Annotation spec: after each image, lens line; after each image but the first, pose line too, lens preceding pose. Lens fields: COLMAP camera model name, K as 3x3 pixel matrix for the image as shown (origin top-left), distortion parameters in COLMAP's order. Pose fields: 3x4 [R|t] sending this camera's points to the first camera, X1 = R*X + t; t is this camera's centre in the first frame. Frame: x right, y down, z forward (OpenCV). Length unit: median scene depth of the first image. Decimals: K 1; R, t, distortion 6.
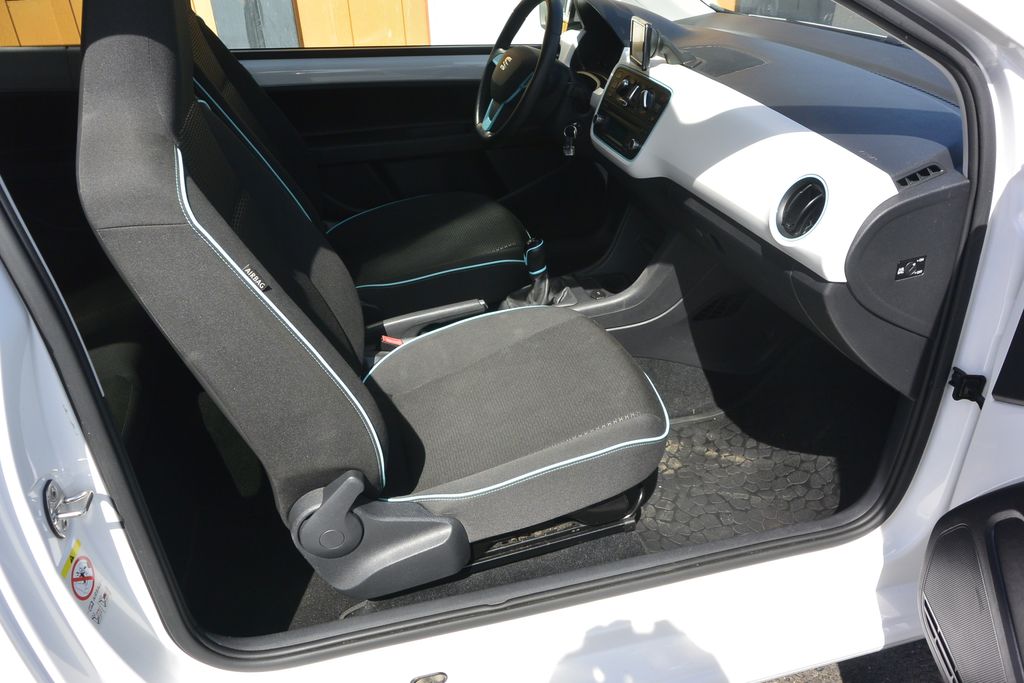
lens RADIAL K [[781.8, 0, 507.9], [0, 781.8, 342.5], [0, 0, 1]] dist [-0.003892, 0.012630]
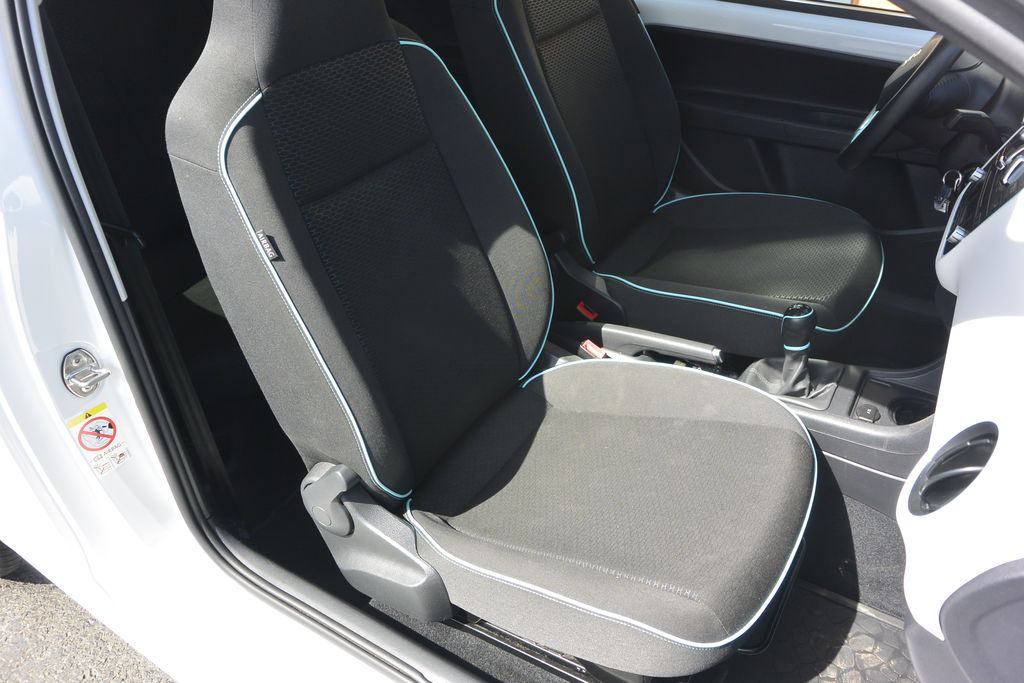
lens RADIAL K [[781.8, 0, 507.9], [0, 781.8, 342.5], [0, 0, 1]] dist [-0.003892, 0.012630]
pose [[0.692219, 0.417428, -0.588716, 0.287813], [-0.350514, 0.907534, 0.231348, -0.172948], [0.630850, 0.046210, 0.774527, 0.256978]]
